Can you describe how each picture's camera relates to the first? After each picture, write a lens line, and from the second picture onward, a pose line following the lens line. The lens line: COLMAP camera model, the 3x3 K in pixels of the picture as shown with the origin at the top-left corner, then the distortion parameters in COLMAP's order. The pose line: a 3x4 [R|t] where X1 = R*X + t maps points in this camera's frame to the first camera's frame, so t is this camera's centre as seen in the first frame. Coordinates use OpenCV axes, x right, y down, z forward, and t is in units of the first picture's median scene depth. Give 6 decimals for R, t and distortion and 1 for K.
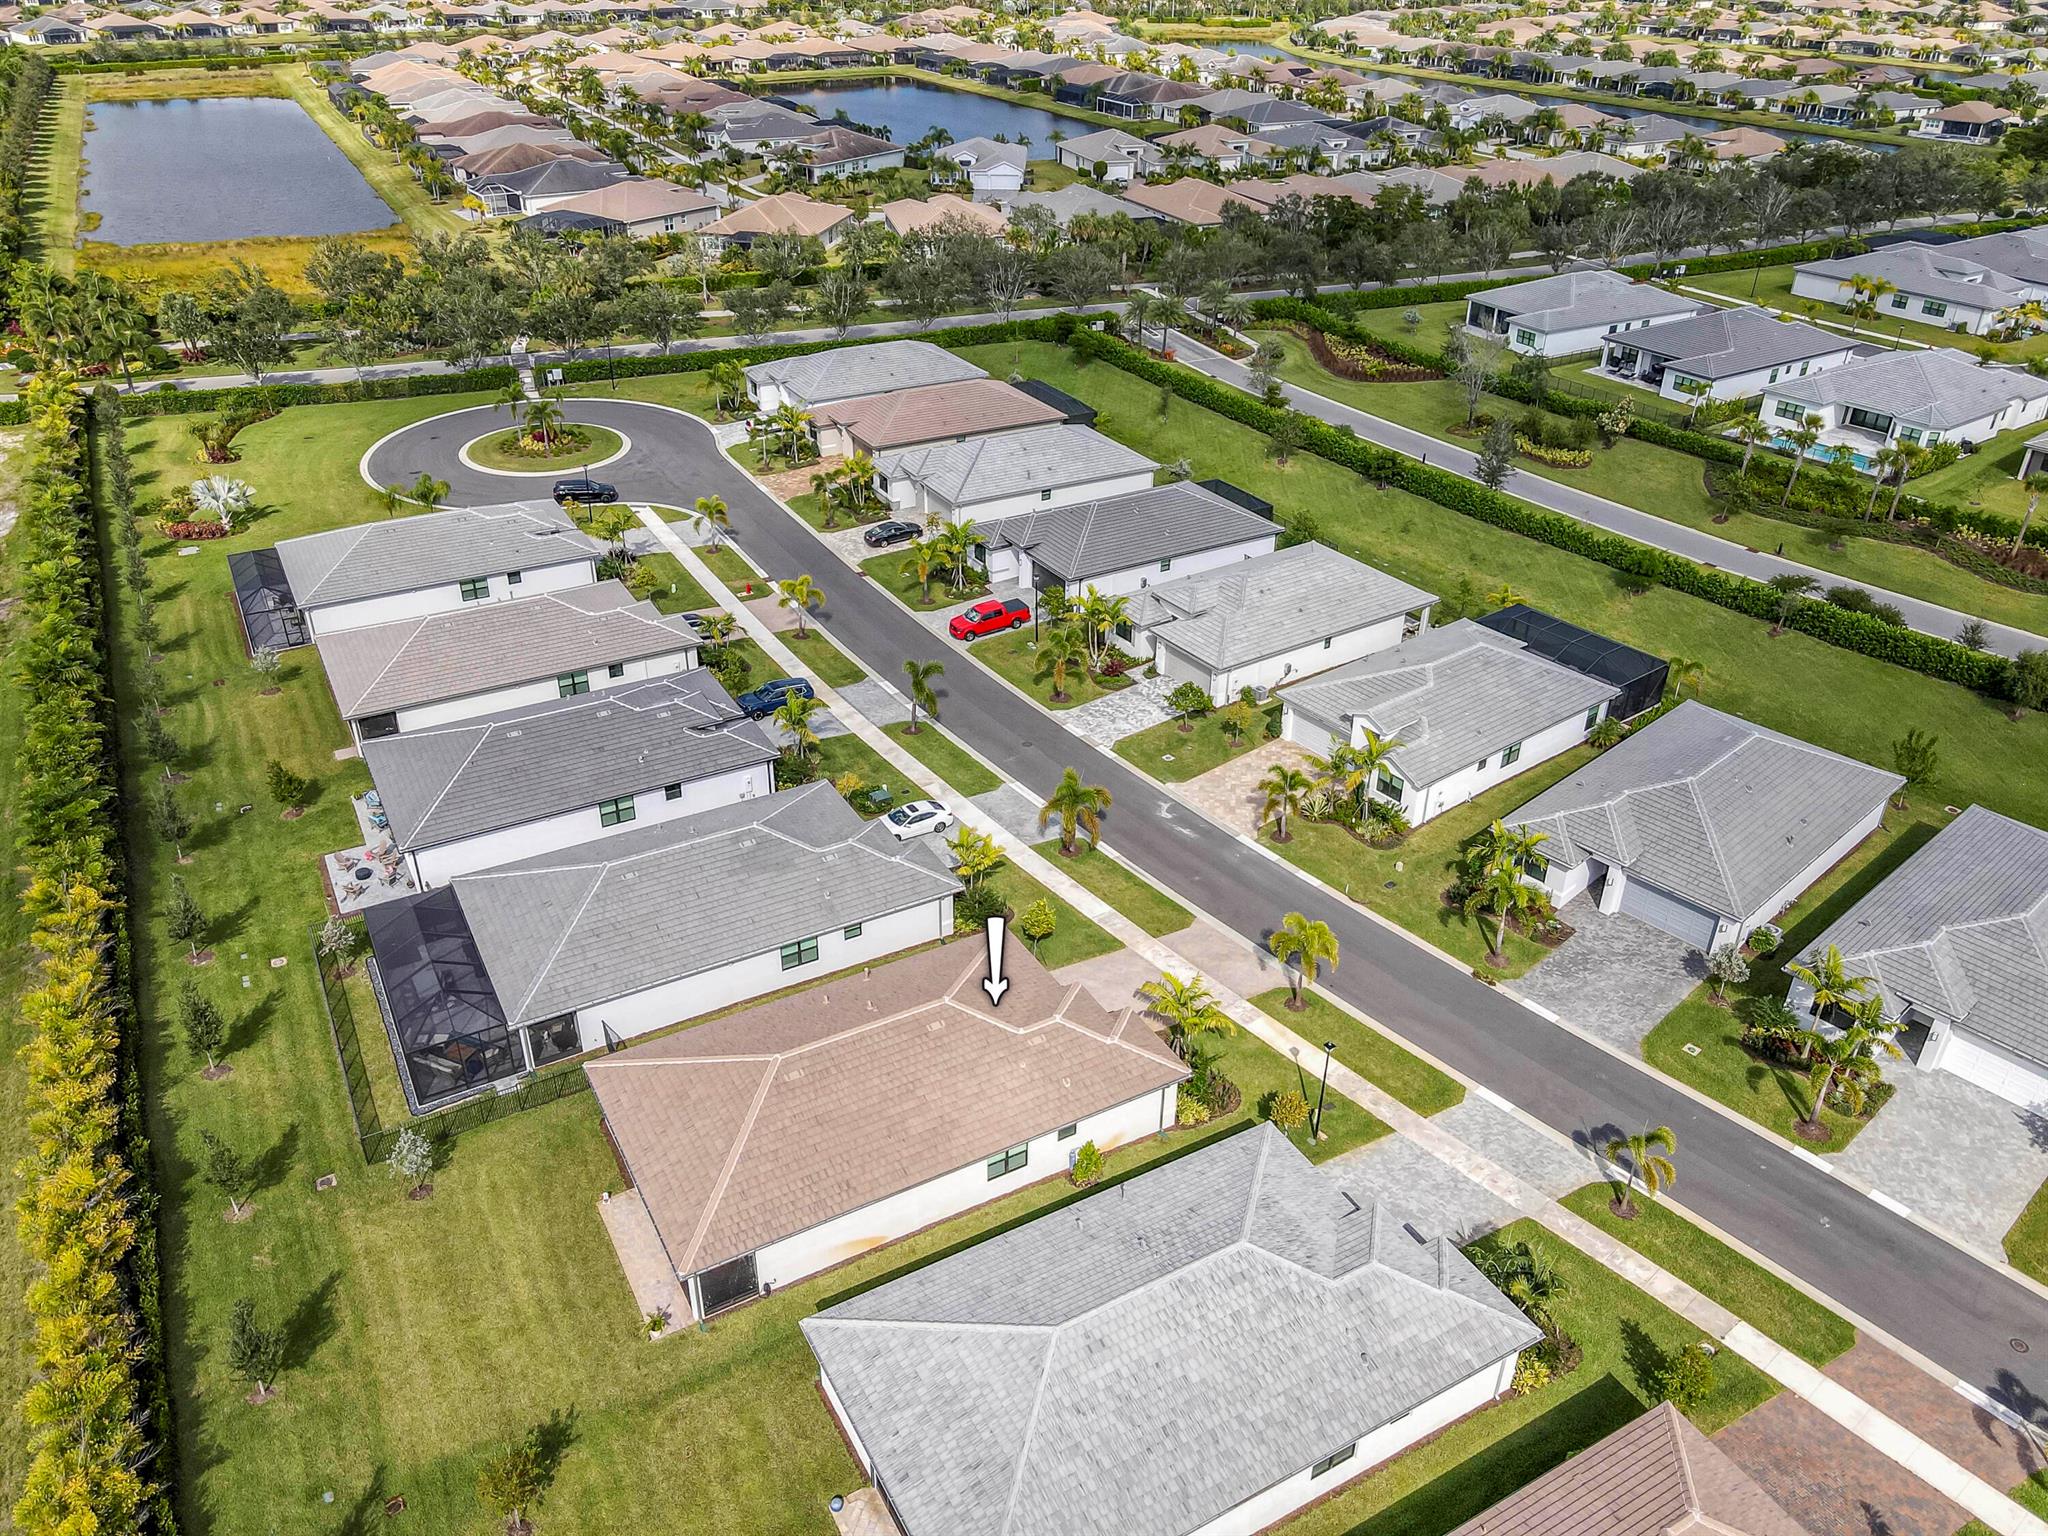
lens RADIAL K [[1490.2, 0, 1024.0], [0, 1490.2, 768.0], [0, 0, 1]] dist [0.015703, 0.007902]
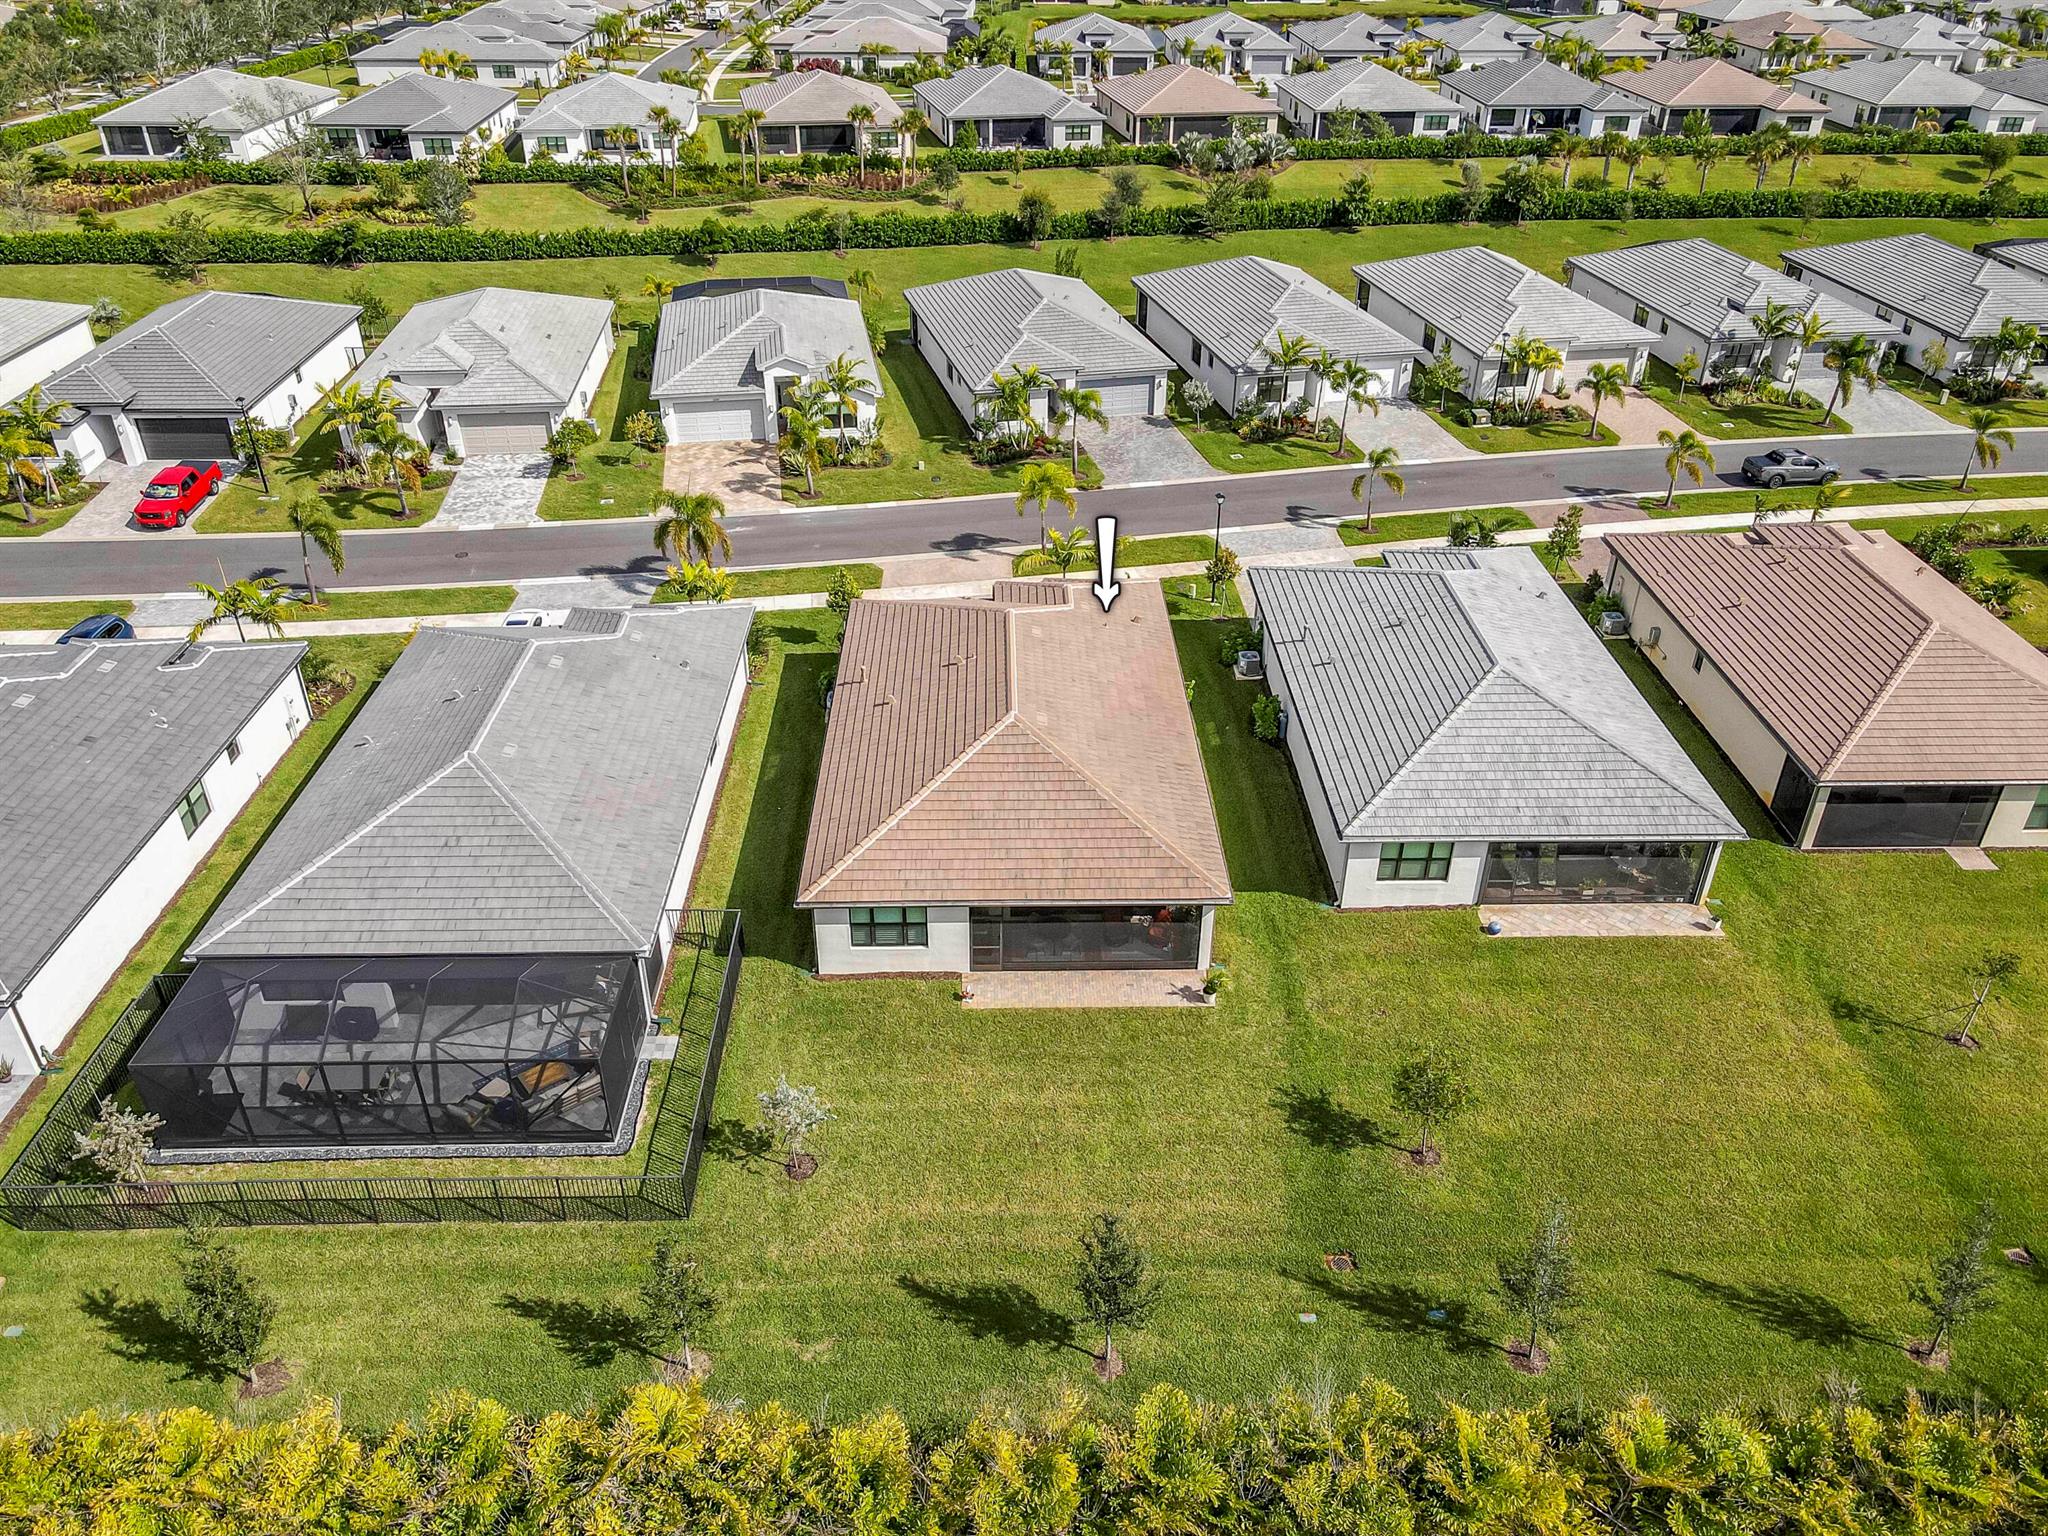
lens RADIAL K [[1468.8, 0, 1024.0], [0, 1468.8, 768.0], [0, 0, 1]] dist [0.023940, 0.005077]
pose [[0.472389, -0.473219, 0.743581, -0.664544], [0.446931, 0.855747, 0.260672, 0.013284], [-0.759672, 0.209191, 0.615741, 0.447482]]
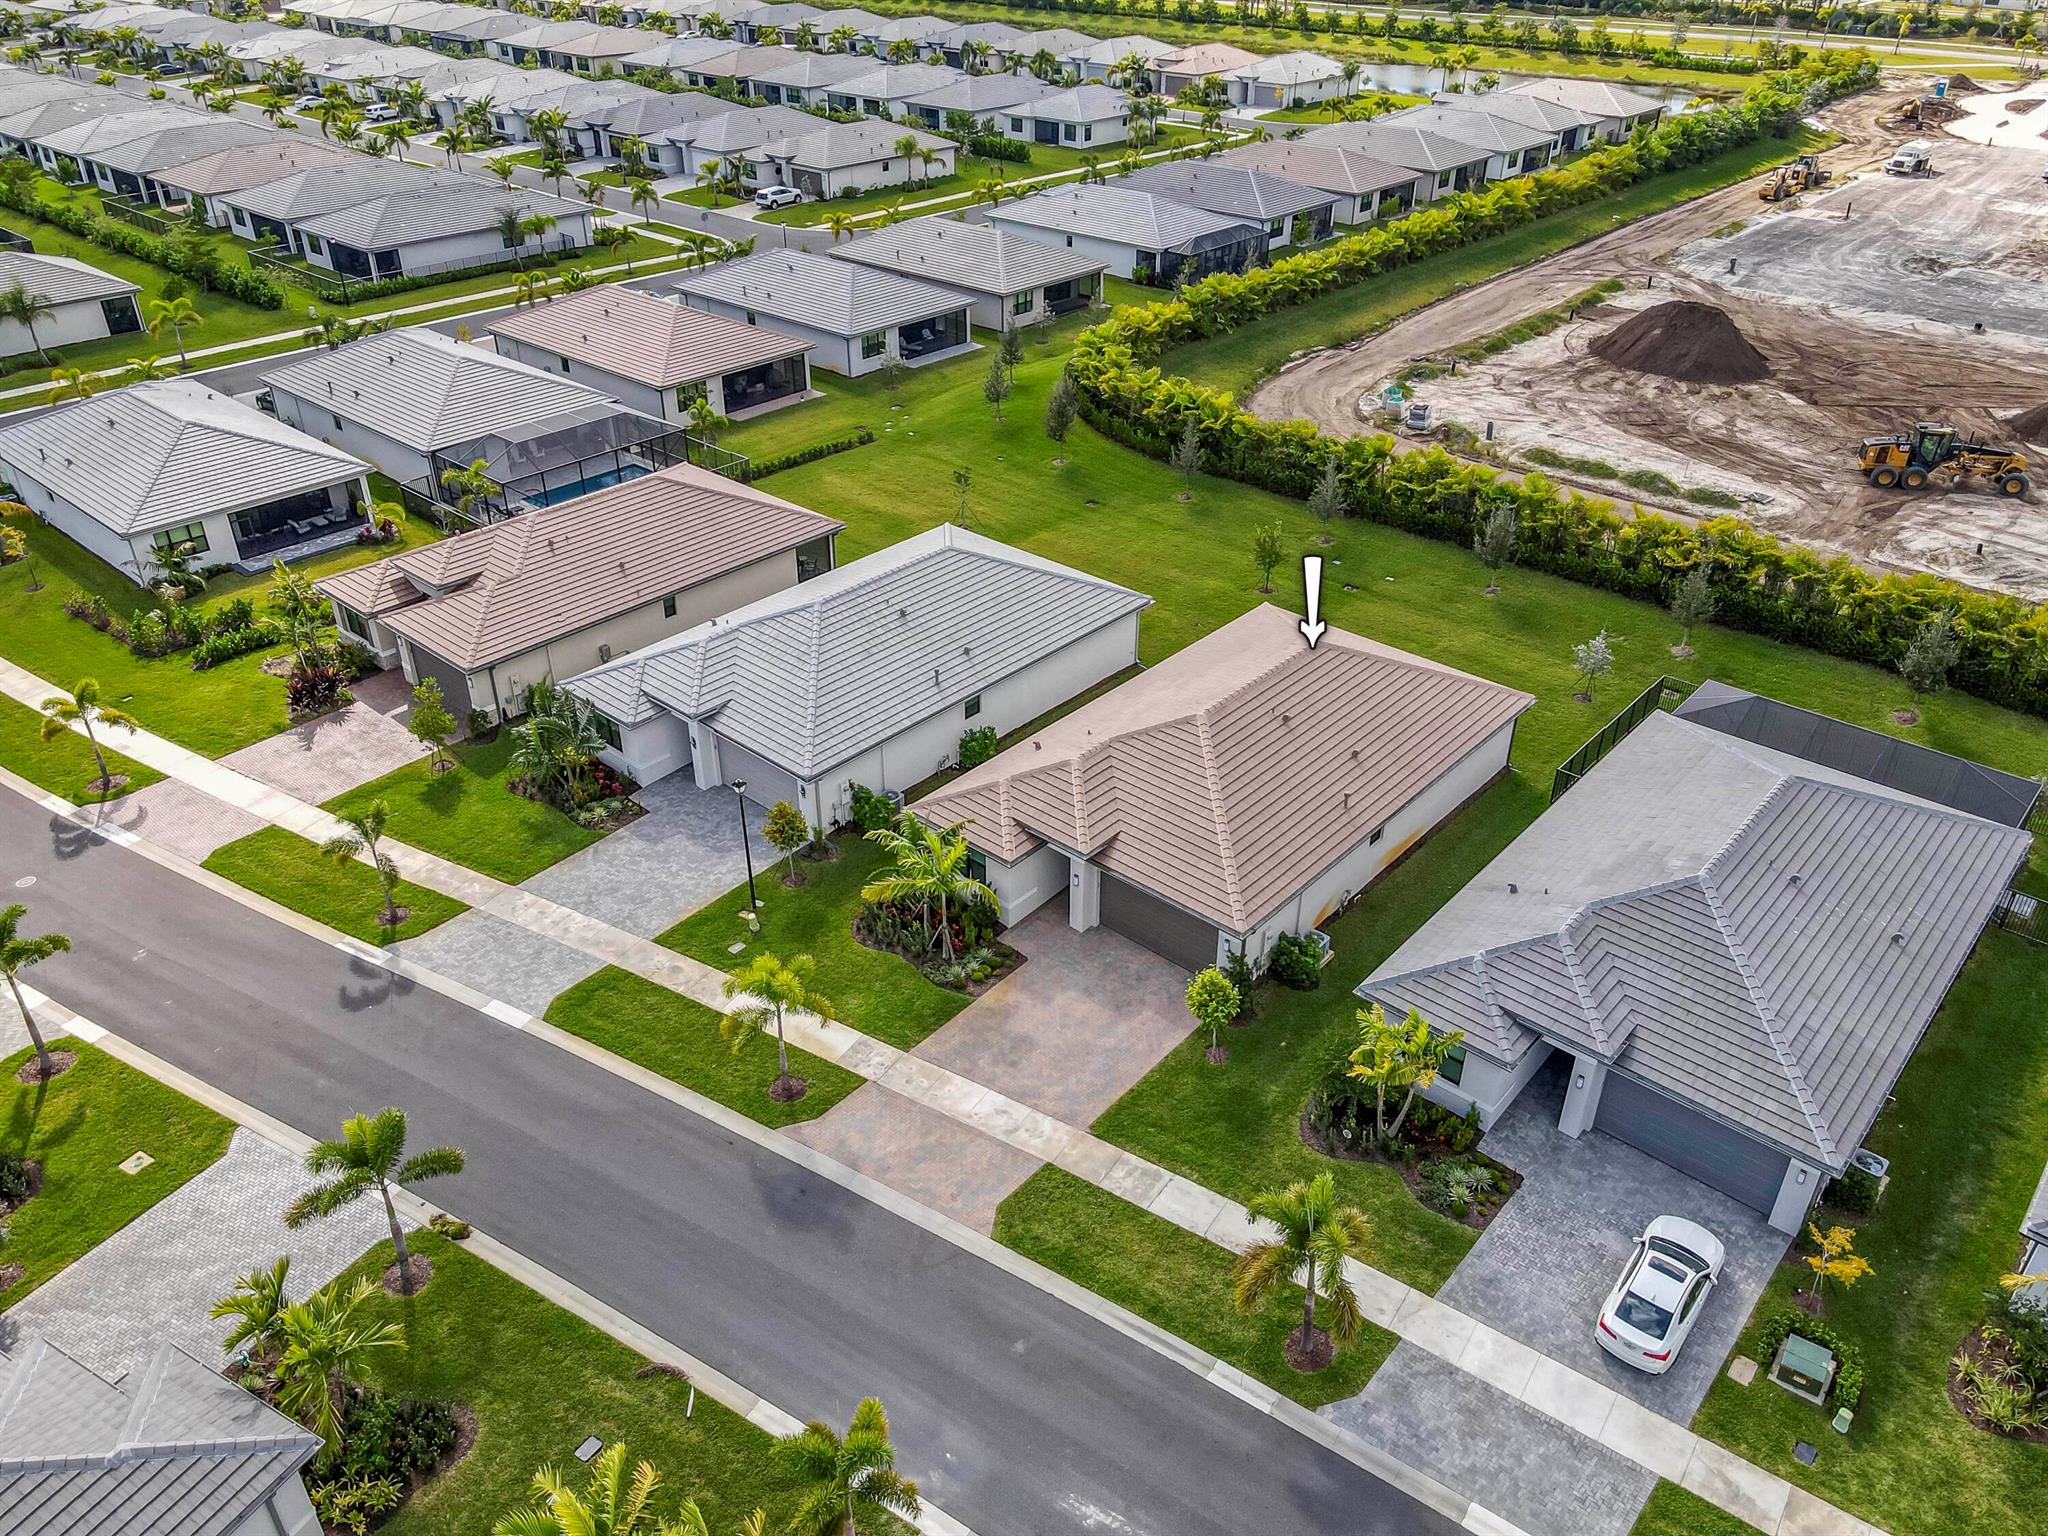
lens RADIAL K [[1490.2, 0, 1024.0], [0, 1490.2, 768.0], [0, 0, 1]] dist [0.015703, 0.007902]
pose [[-0.944913, 0.163361, -0.283642, 0.256485], [-0.175969, 0.477148, 0.861025, -0.483535], [0.275997, 0.863506, -0.422117, 1.234639]]
